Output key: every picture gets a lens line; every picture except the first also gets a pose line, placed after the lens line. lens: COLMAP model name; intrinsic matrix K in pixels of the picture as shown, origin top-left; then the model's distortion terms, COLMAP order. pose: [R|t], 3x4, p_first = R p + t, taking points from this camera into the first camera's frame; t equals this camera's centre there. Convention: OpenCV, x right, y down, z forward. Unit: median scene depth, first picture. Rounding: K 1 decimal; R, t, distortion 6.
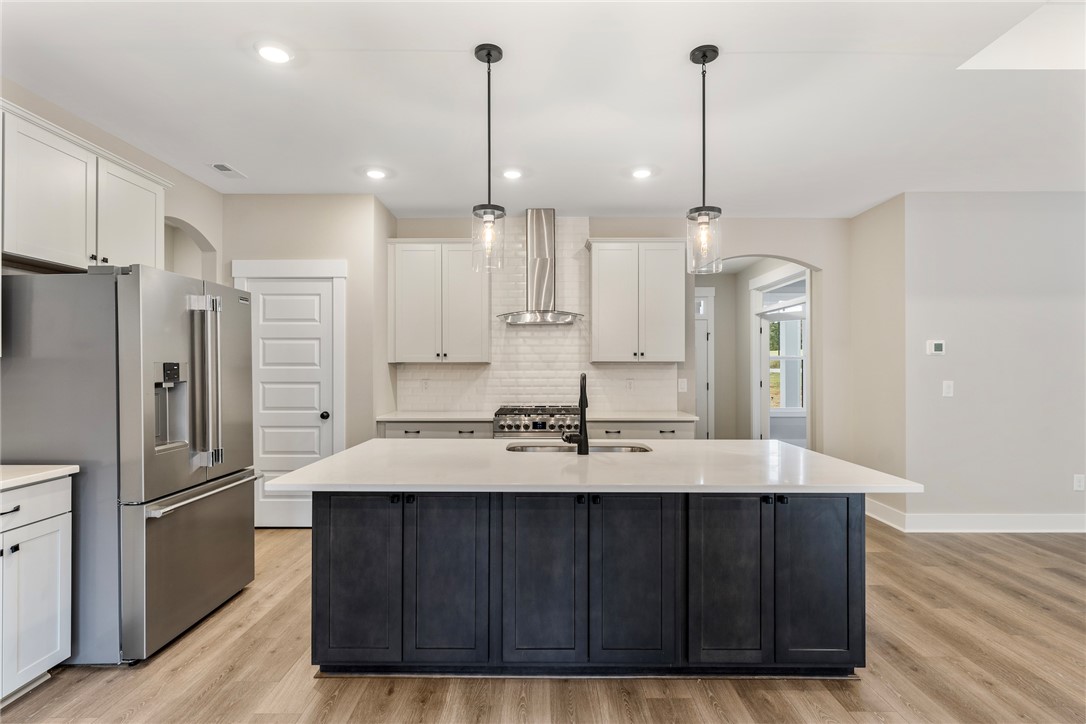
lens RADIAL K [[556.4, 0, 543.0], [0, 556.4, 362.0], [0, 0, 1]] dist [-0.000929, -0.000779]
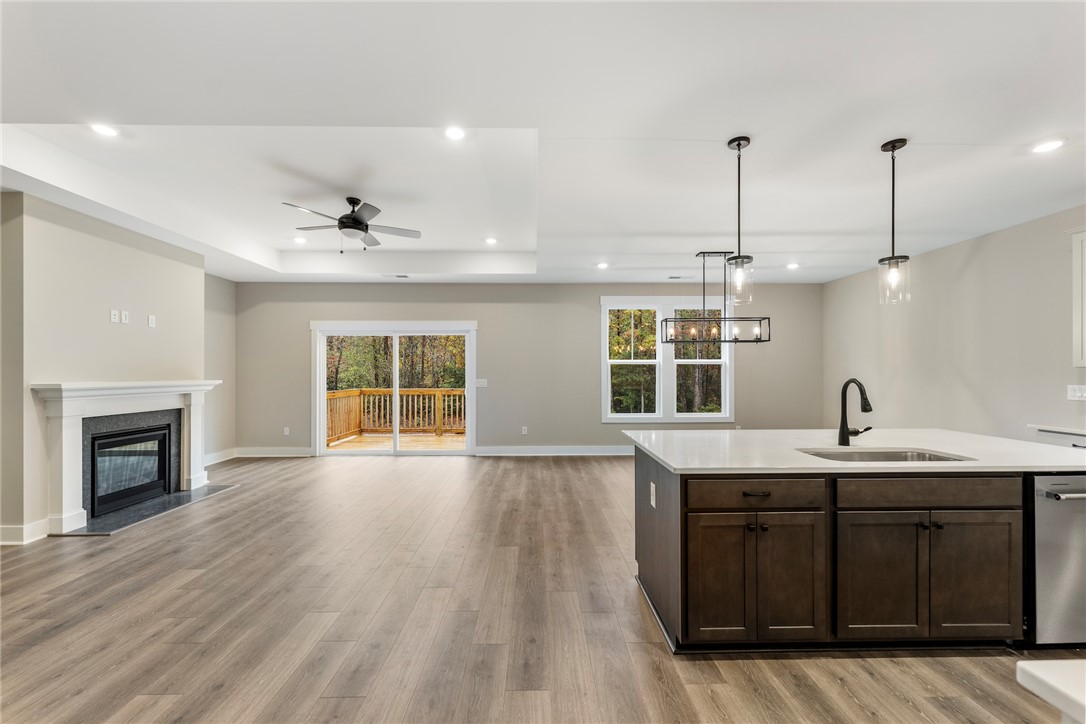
lens RADIAL K [[437.5, 0, 553.4], [0, 437.5, 372.5], [0, 0, 1]] dist [0.000852, 0.000089]
pose [[-0.999641, 0.002522, -0.026670, 0.628233], [0.002777, 0.999951, -0.009541, 0.013131], [0.026645, -0.009612, -0.999599, 1.675601]]
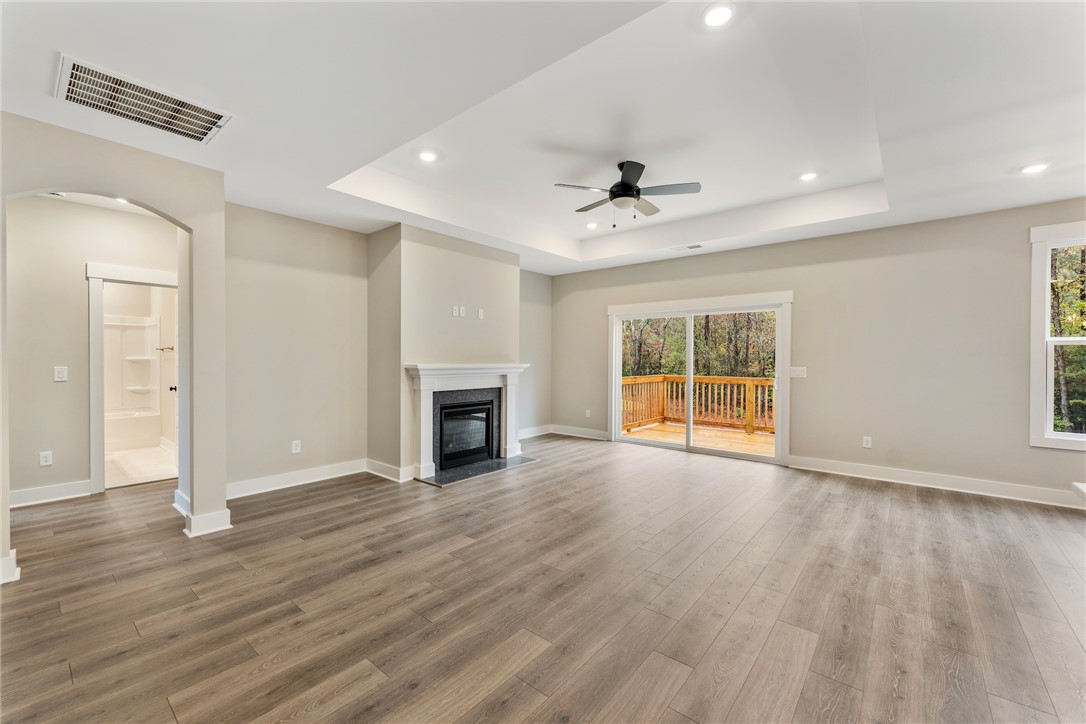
lens RADIAL K [[451.4, 0, 543.0], [0, 451.4, 362.0], [0, 0, 1]] dist [0.000282, -0.000183]
pose [[-0.765881, -0.008121, 0.642931, 0.568864], [-0.010011, 0.999950, 0.000705, 0.013449], [-0.642905, -0.005896, -0.765924, 1.404659]]
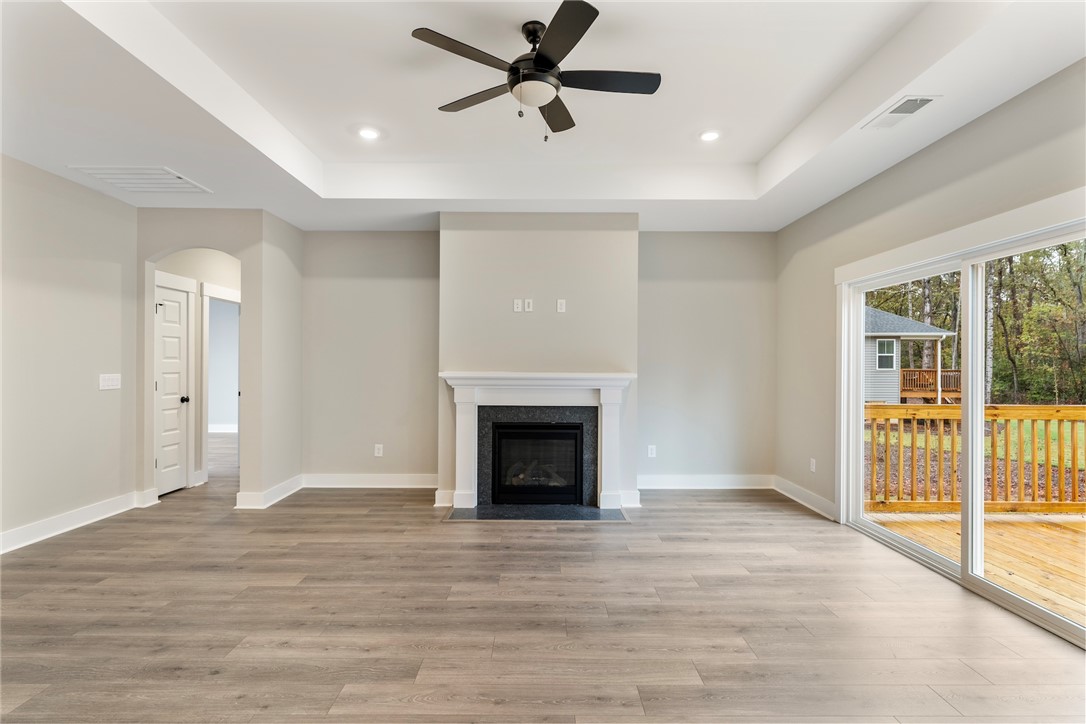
lens RADIAL K [[523.1, 0, 527.7], [0, 523.1, 363.7], [0, 0, 1]] dist [-0.001785, 0.000265]
pose [[0.015616, 0.000909, 0.999878, 0.361294], [-0.013996, 0.999902, -0.000690, -0.000534], [-0.999780, -0.013983, 0.015627, 0.239916]]
